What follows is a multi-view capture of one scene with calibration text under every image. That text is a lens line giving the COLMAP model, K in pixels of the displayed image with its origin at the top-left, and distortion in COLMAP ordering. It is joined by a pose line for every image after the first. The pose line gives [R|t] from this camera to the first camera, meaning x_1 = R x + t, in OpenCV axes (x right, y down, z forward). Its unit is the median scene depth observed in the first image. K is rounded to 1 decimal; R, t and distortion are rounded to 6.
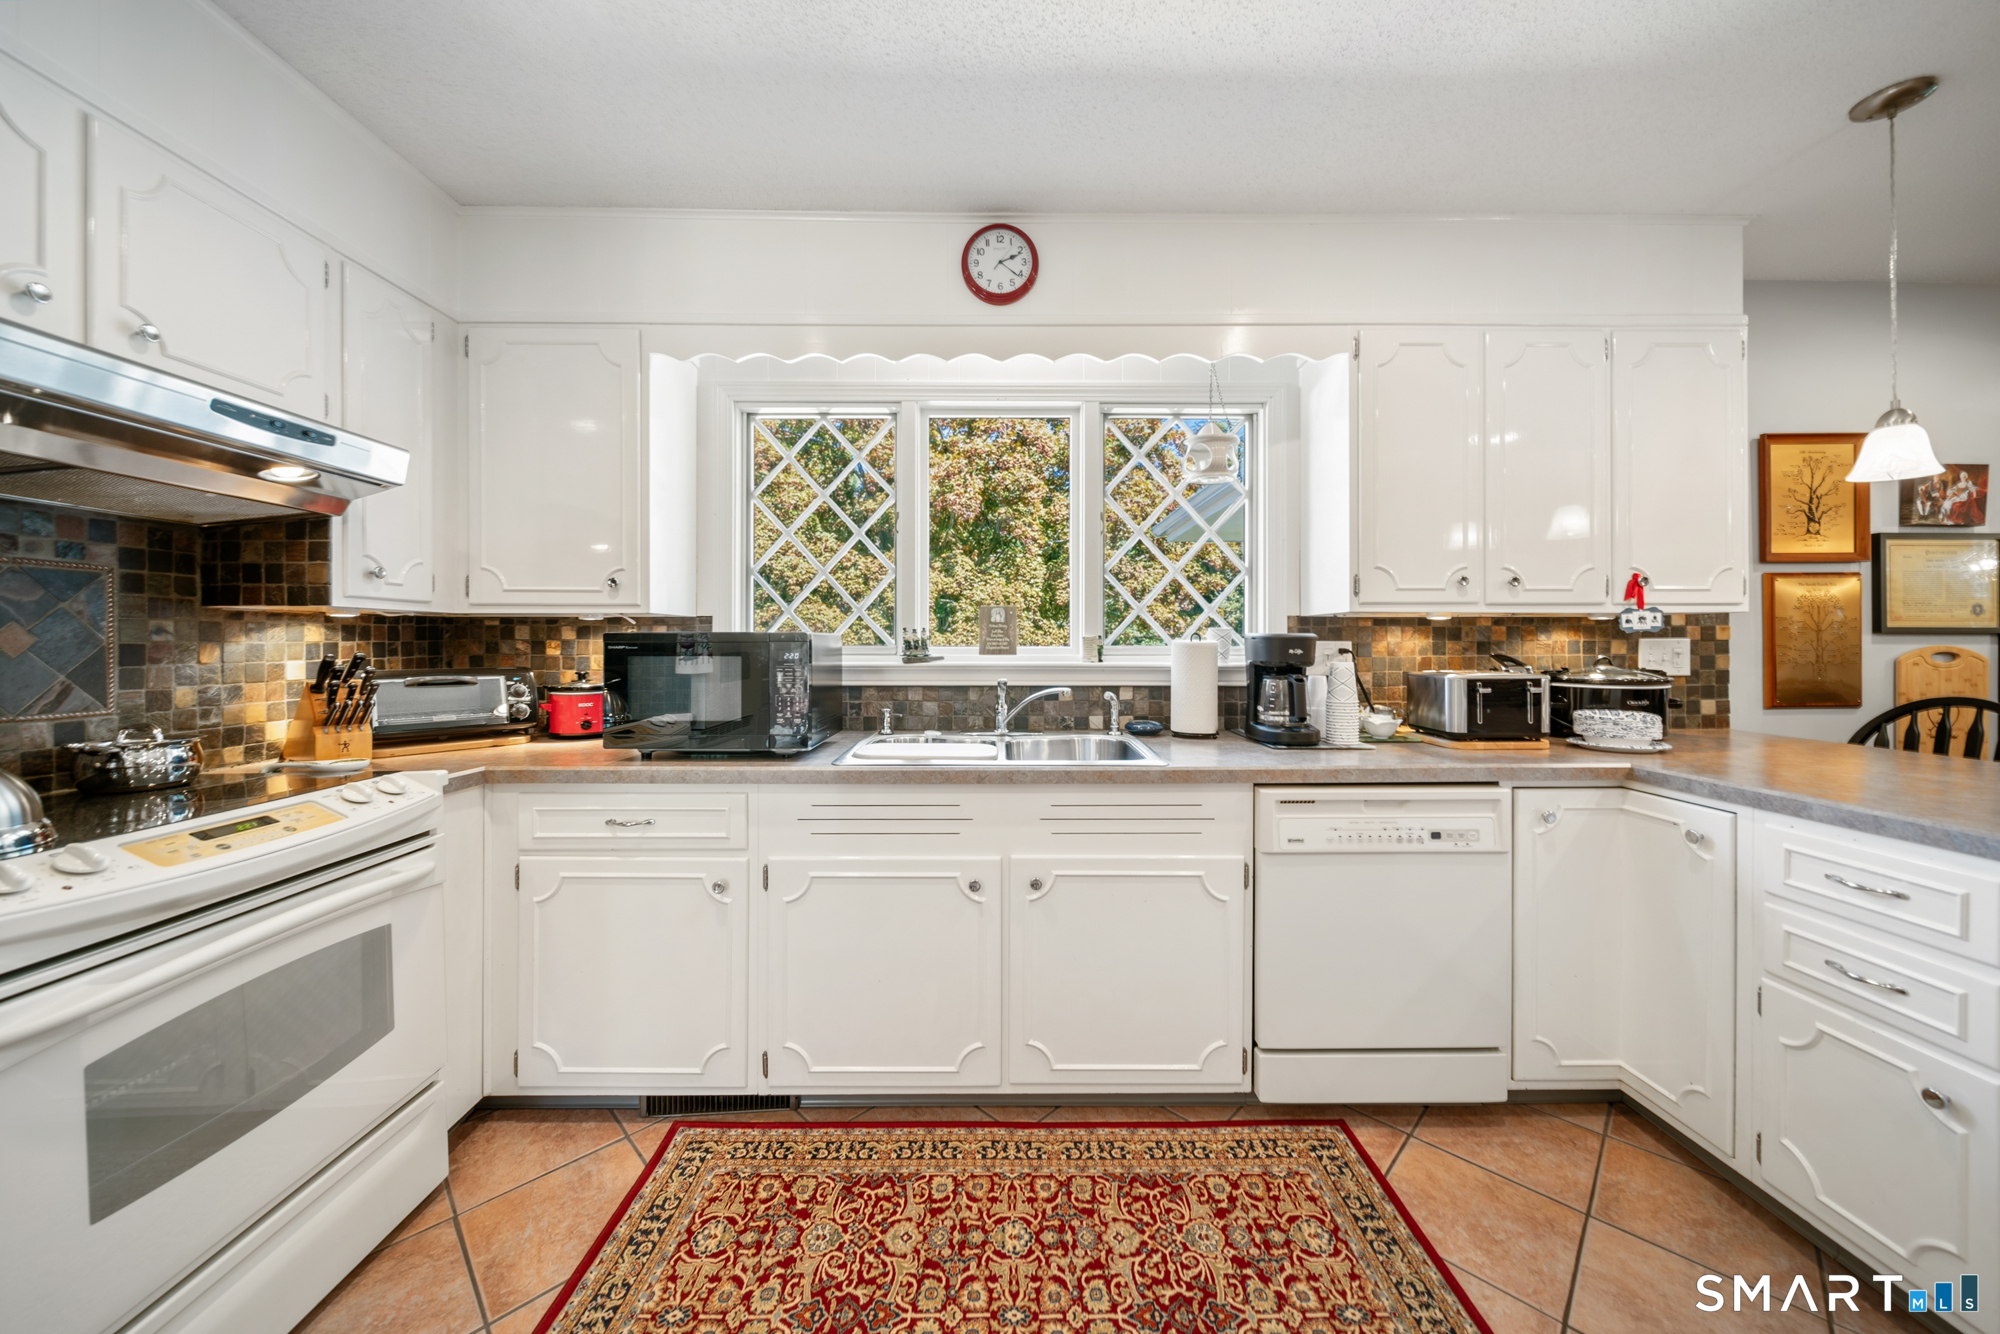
lens RADIAL K [[702.1, 0, 1003.1], [0, 702.1, 646.4], [0, 0, 1]] dist [0.000234, -0.001005]
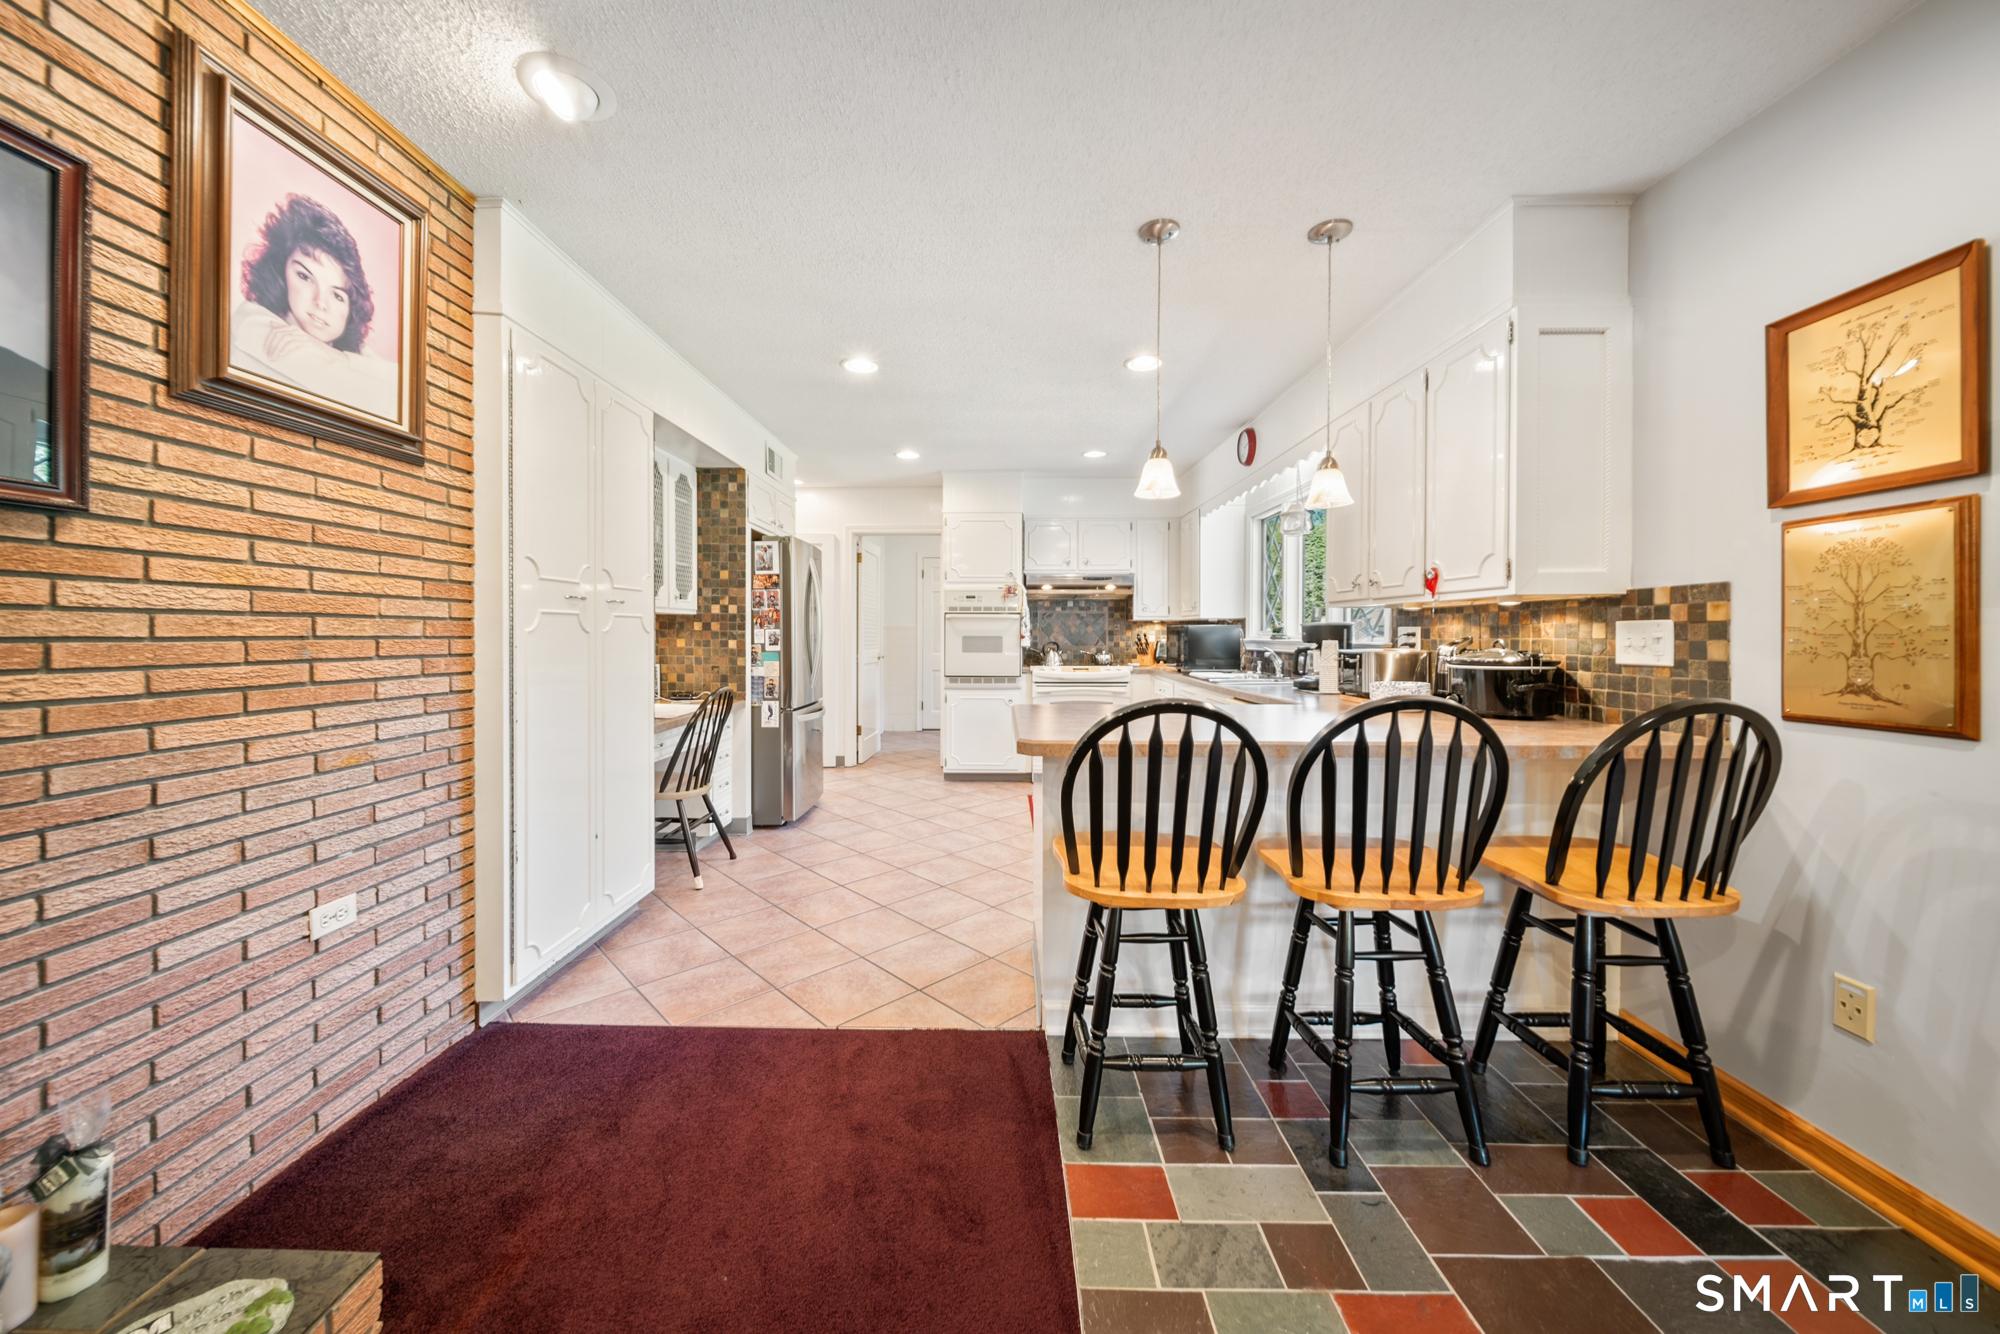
lens RADIAL K [[702.1, 0, 998.4], [0, 702.1, 636.0], [0, 0, 1]] dist [0.000234, -0.001005]
pose [[-0.005650, 0.004612, -0.999973, 1.779767], [-0.006511, 0.999968, 0.004649, 0.008372], [0.999963, 0.006537, -0.005619, 0.237916]]
